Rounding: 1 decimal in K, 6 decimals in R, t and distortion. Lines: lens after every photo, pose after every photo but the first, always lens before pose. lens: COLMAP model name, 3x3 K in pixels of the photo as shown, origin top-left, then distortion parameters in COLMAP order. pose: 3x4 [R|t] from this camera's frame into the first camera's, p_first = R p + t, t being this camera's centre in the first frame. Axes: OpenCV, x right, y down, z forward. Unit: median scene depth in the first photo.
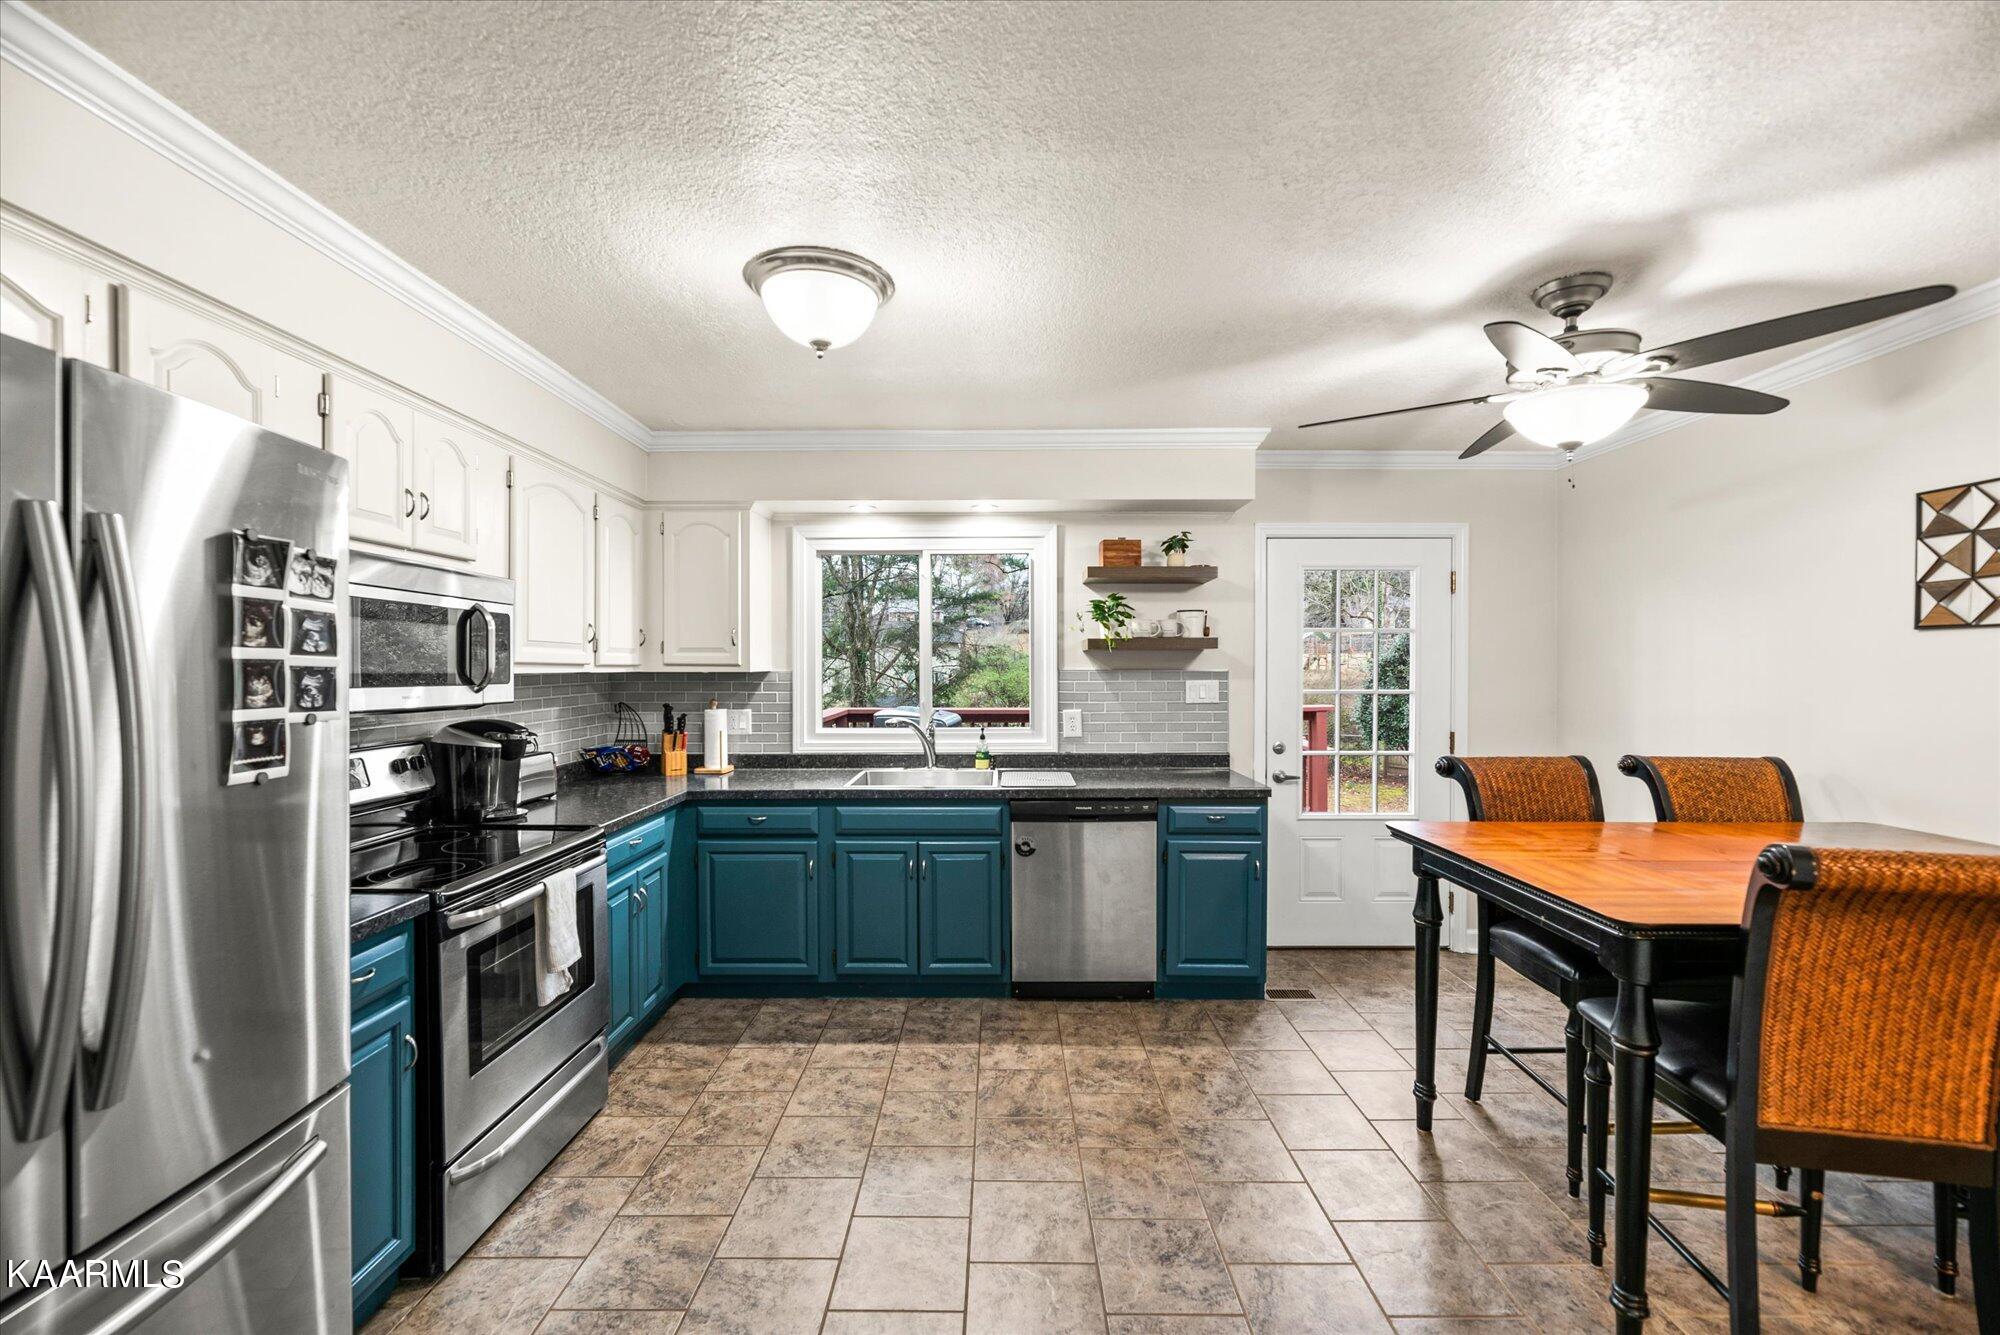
lens RADIAL K [[804.2, 0, 999.4], [0, 804.2, 675.8], [0, 0, 1]] dist [-0.000260, -0.000027]
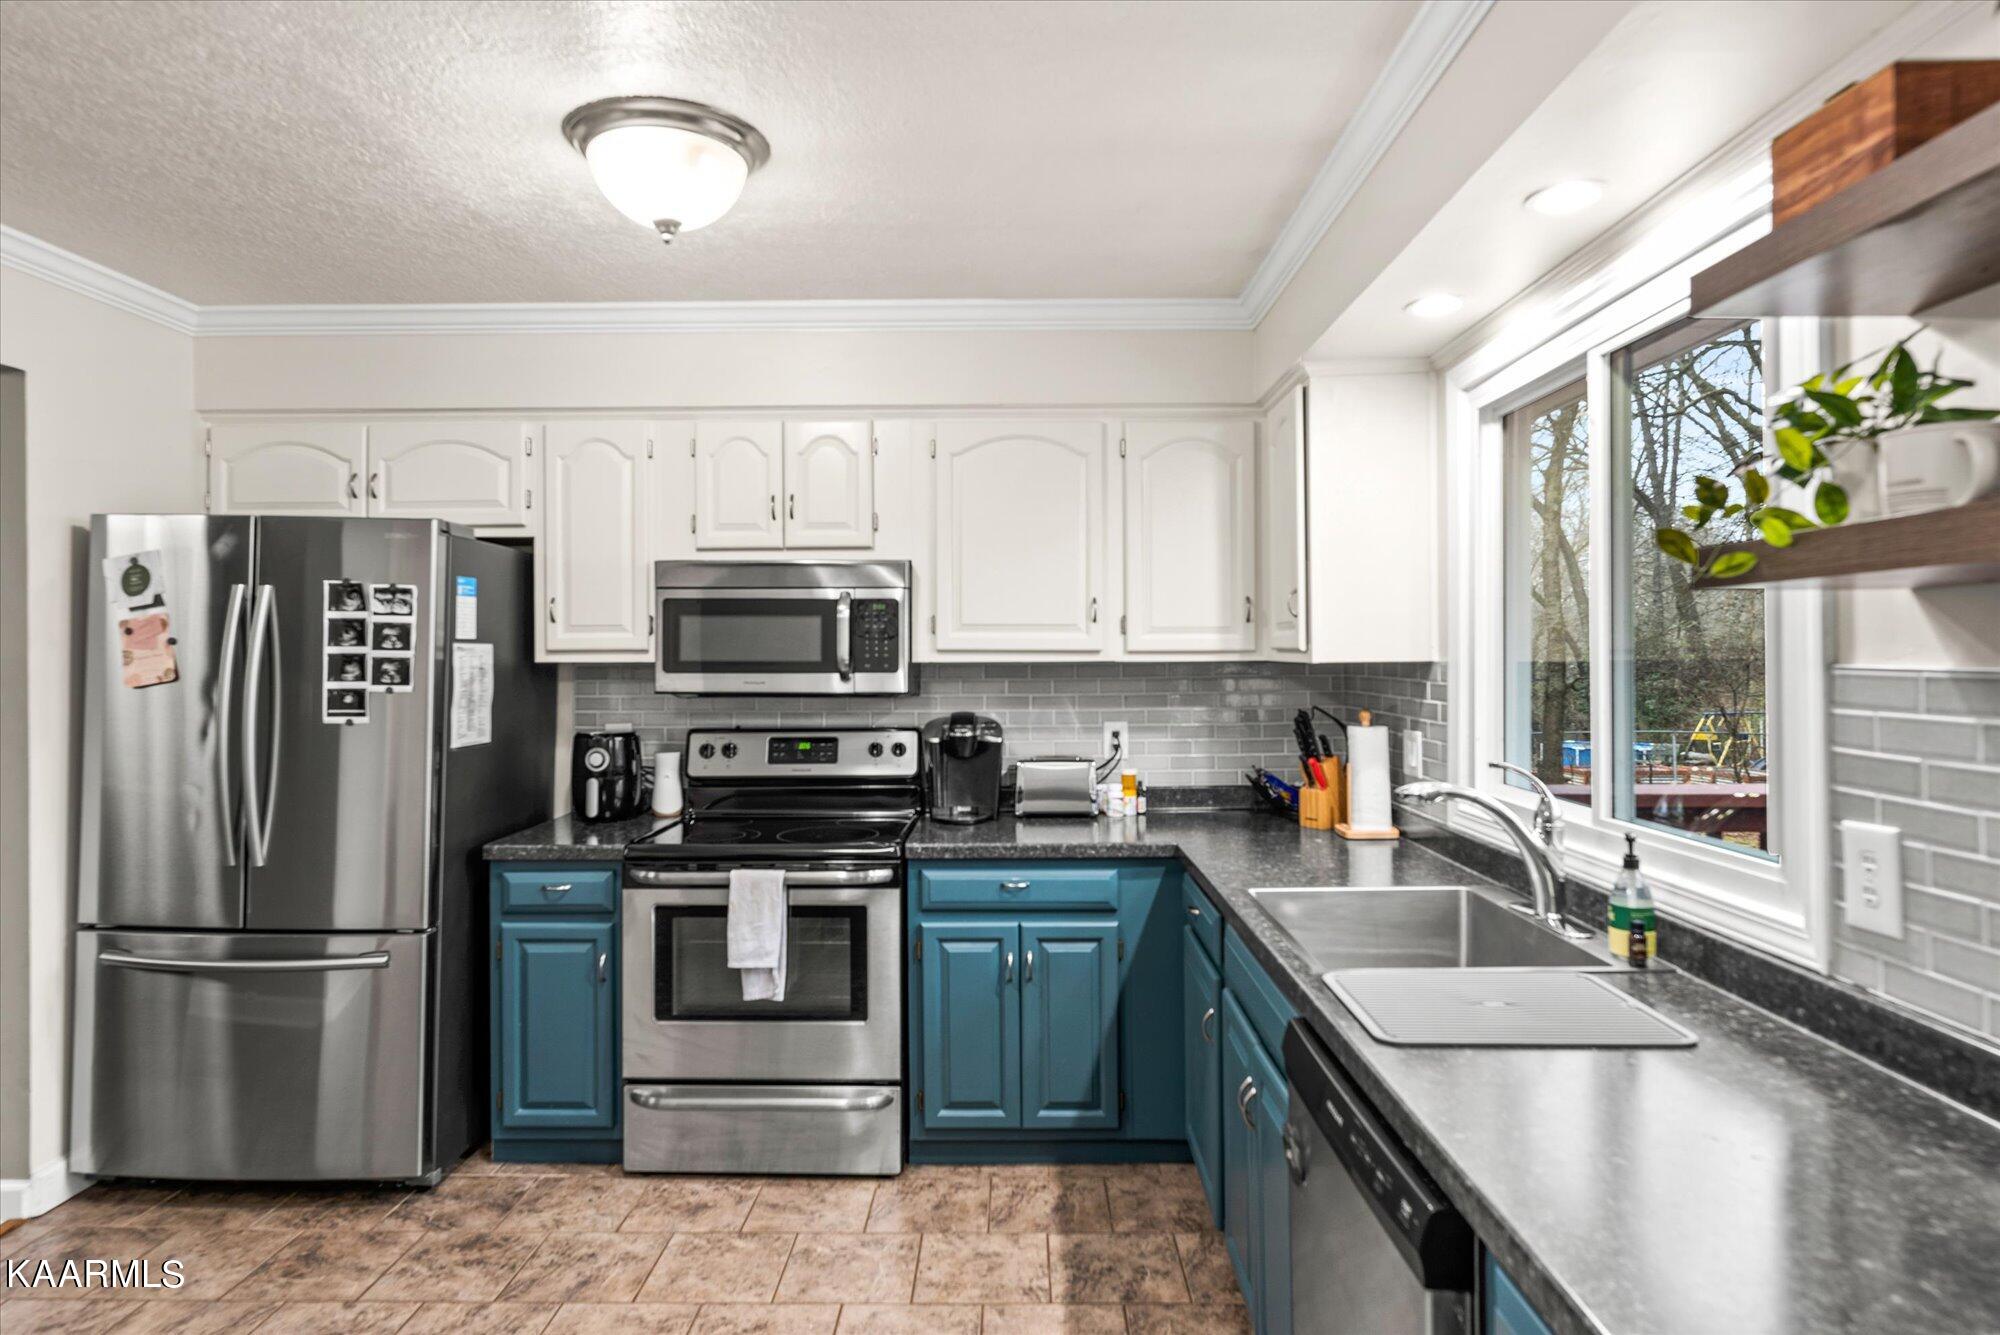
lens RADIAL K [[1142.0, 0, 999.0], [0, 1142.0, 643.9], [0, 0, 1]] dist [0.004422, 0.000494]
pose [[-0.013075, -0.005247, -0.999901, 0.881840], [-0.006466, 0.999966, -0.005163, -0.021629], [0.999894, 0.006398, -0.013108, 1.405637]]
